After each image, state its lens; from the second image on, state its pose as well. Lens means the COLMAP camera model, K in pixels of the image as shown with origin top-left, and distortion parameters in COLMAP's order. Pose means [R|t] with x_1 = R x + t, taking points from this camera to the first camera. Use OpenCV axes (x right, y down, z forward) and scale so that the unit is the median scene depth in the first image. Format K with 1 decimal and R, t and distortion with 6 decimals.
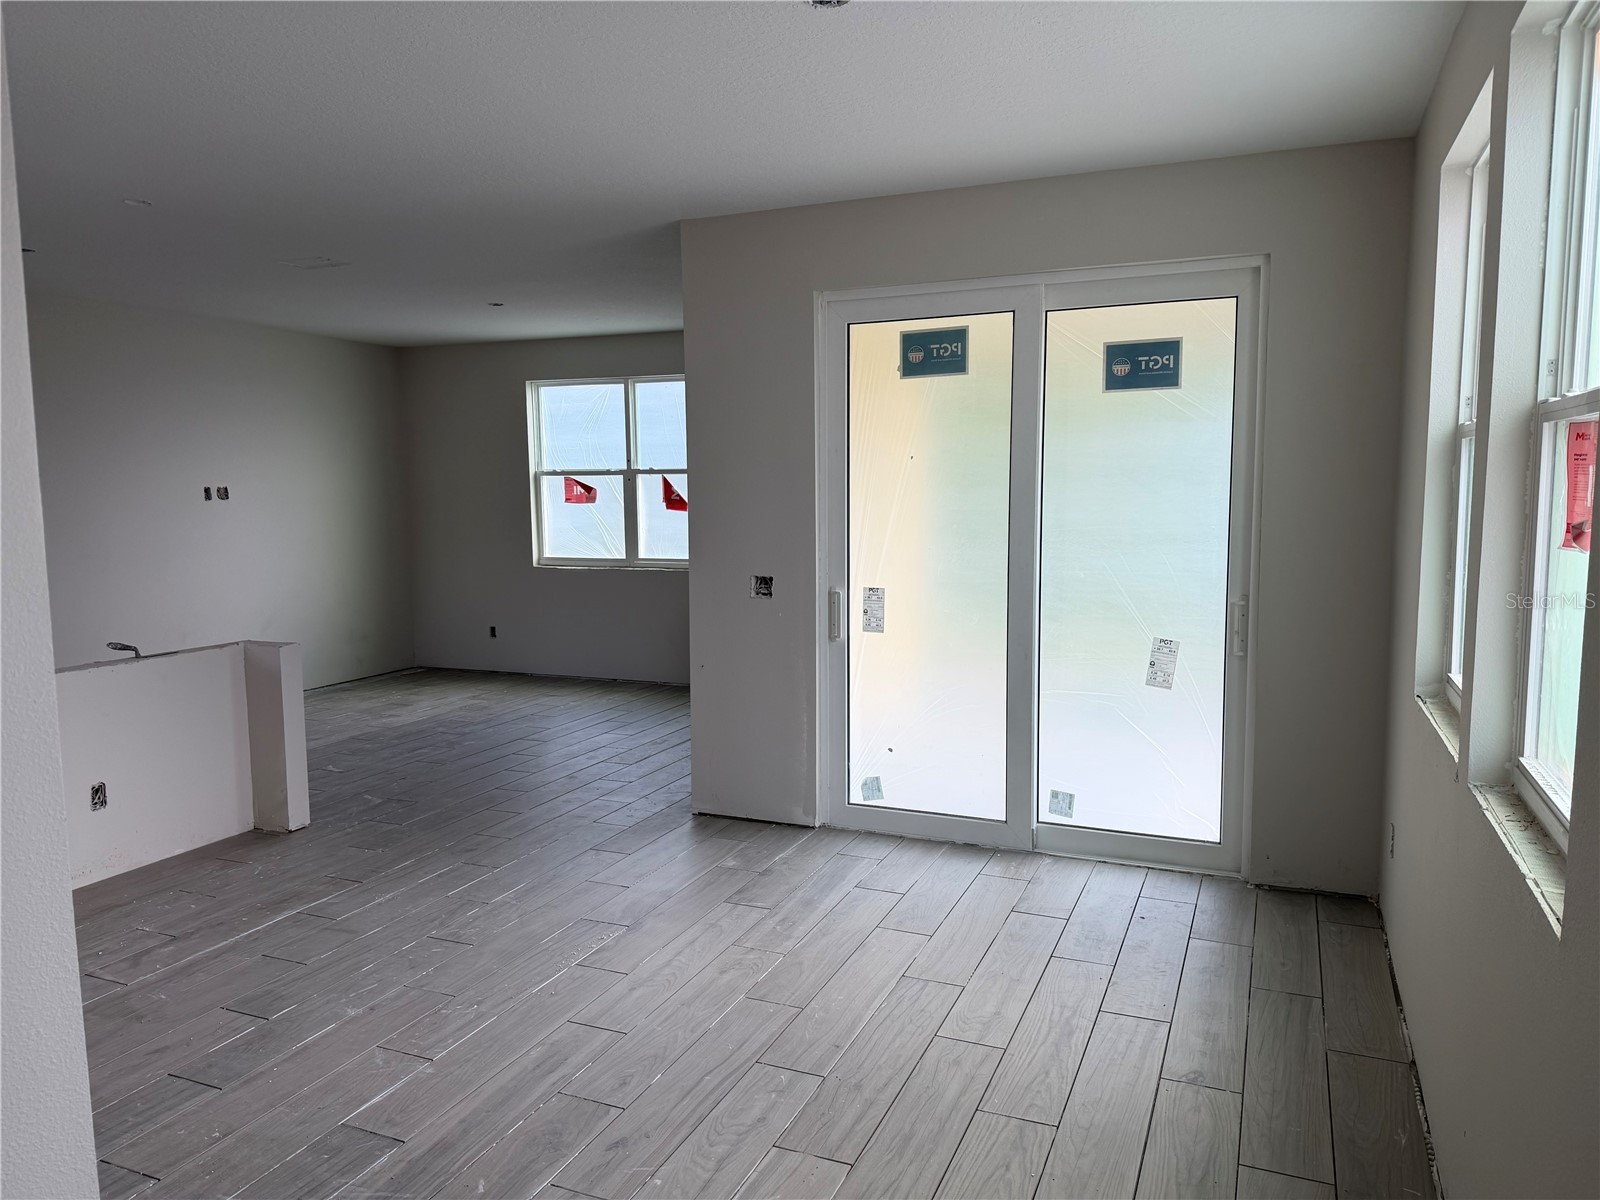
lens RADIAL K [[1121.6, 0, 819.5], [0, 1121.6, 600.7], [0, 0, 1]] dist [0.082507, -0.123016]
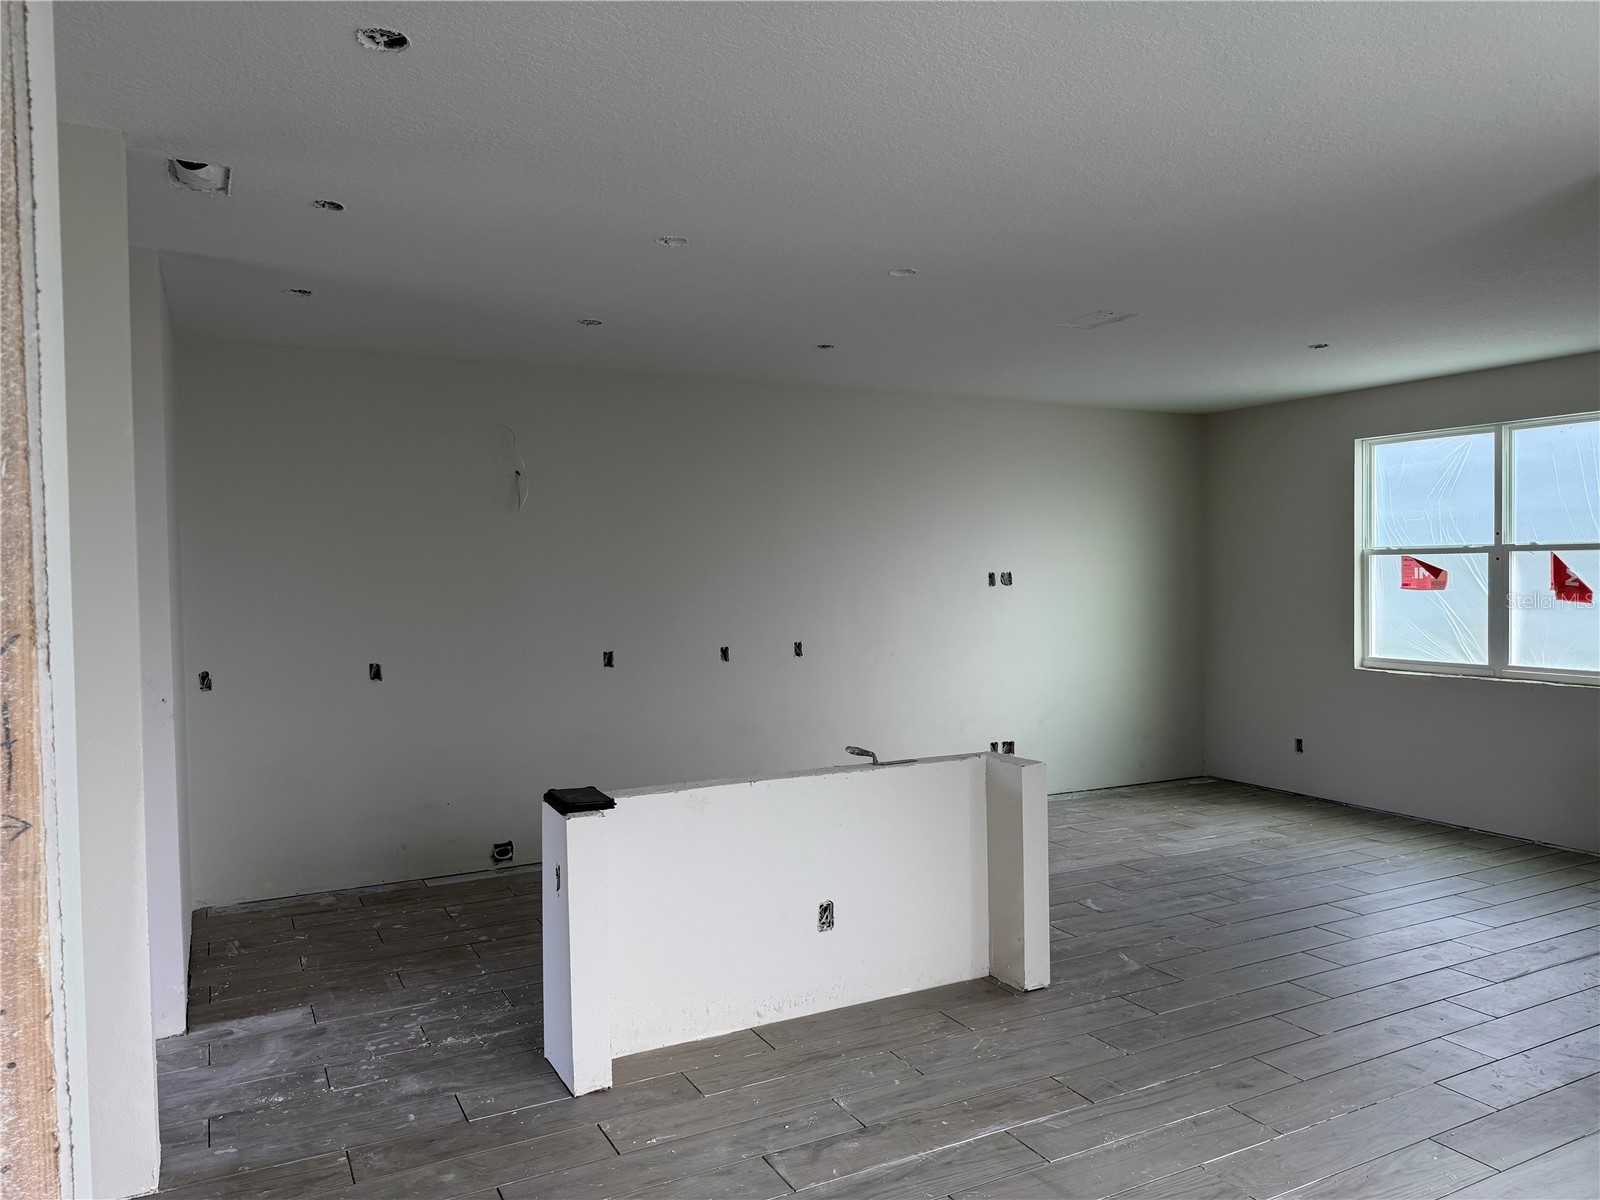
lens RADIAL K [[1121.6, 0, 819.5], [0, 1121.6, 600.7], [0, 0, 1]] dist [0.082507, -0.123016]
pose [[0.769718, 0.015001, -0.638208, -0.047362], [-0.059559, 0.997051, -0.048395, -0.023729], [0.635599, 0.075261, 0.768342, 0.196240]]
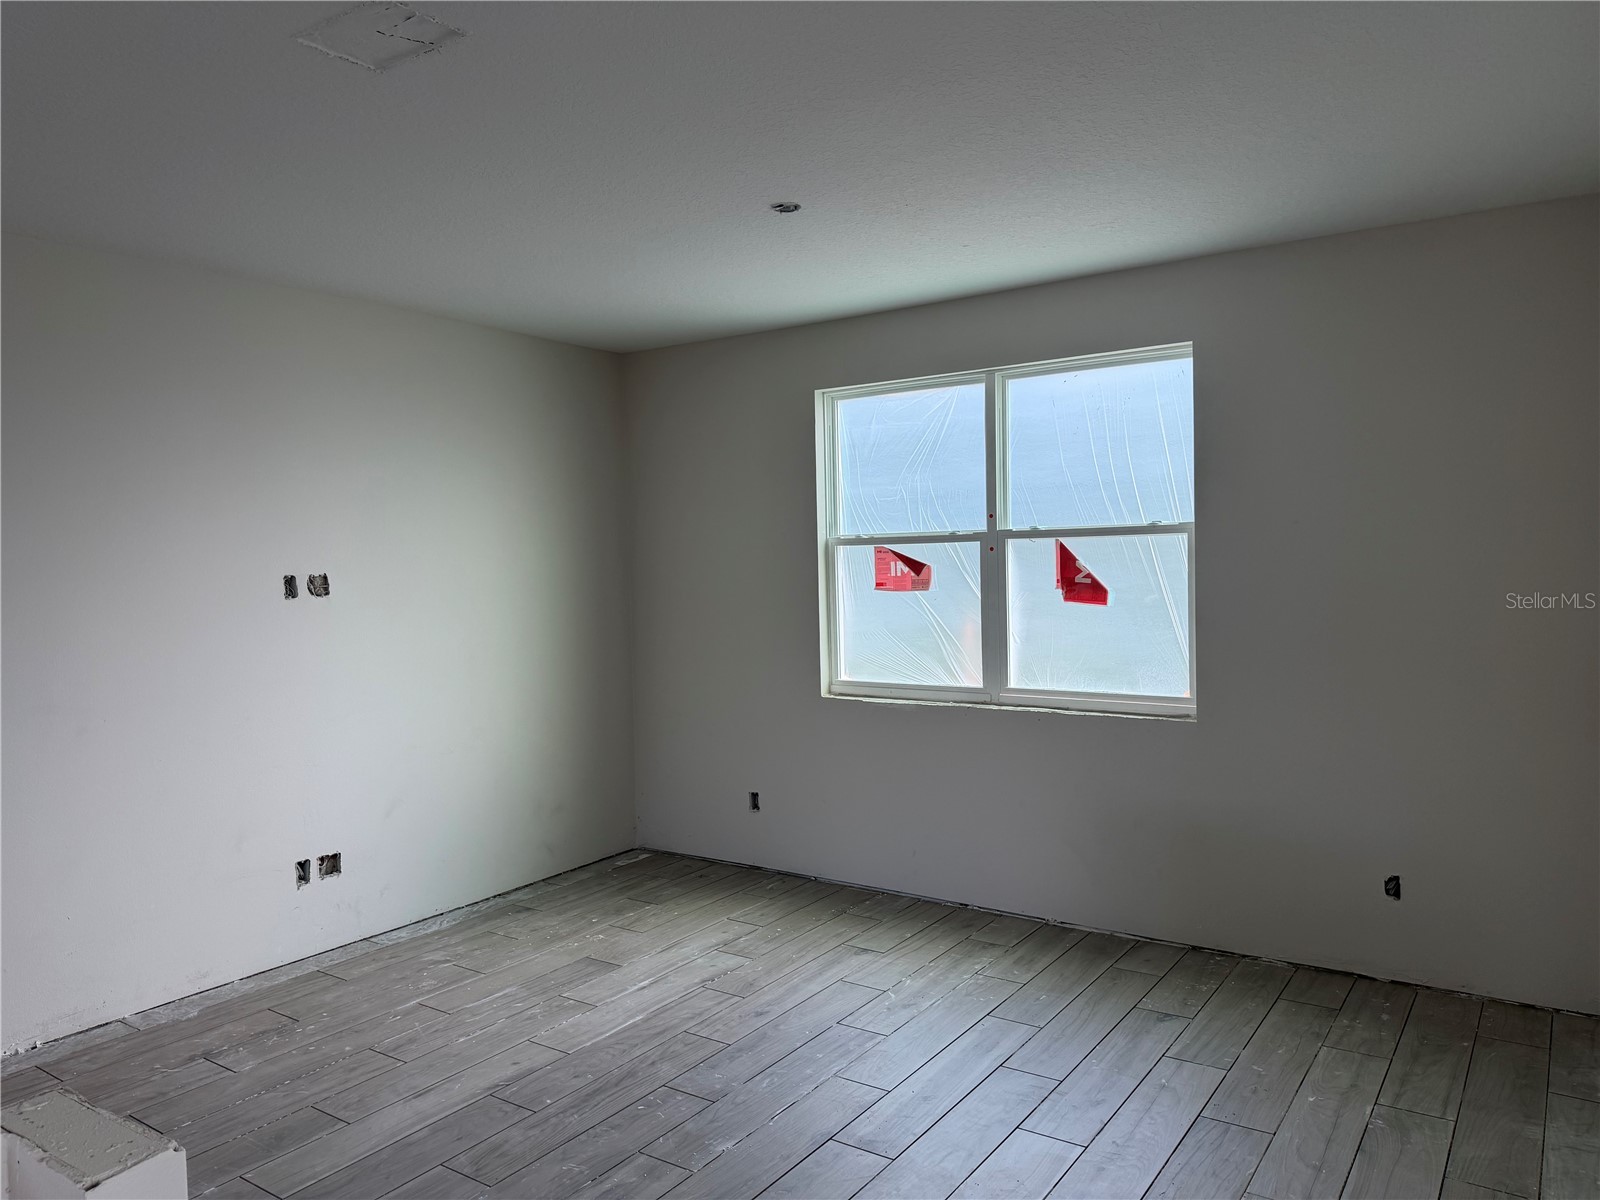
lens RADIAL K [[1121.6, 0, 819.5], [0, 1121.6, 600.7], [0, 0, 1]] dist [0.082507, -0.123016]
pose [[0.979466, -0.007319, -0.201476, -0.188566], [-0.004938, 0.998170, -0.060267, -0.063613], [0.201549, 0.060024, 0.977638, 0.580942]]
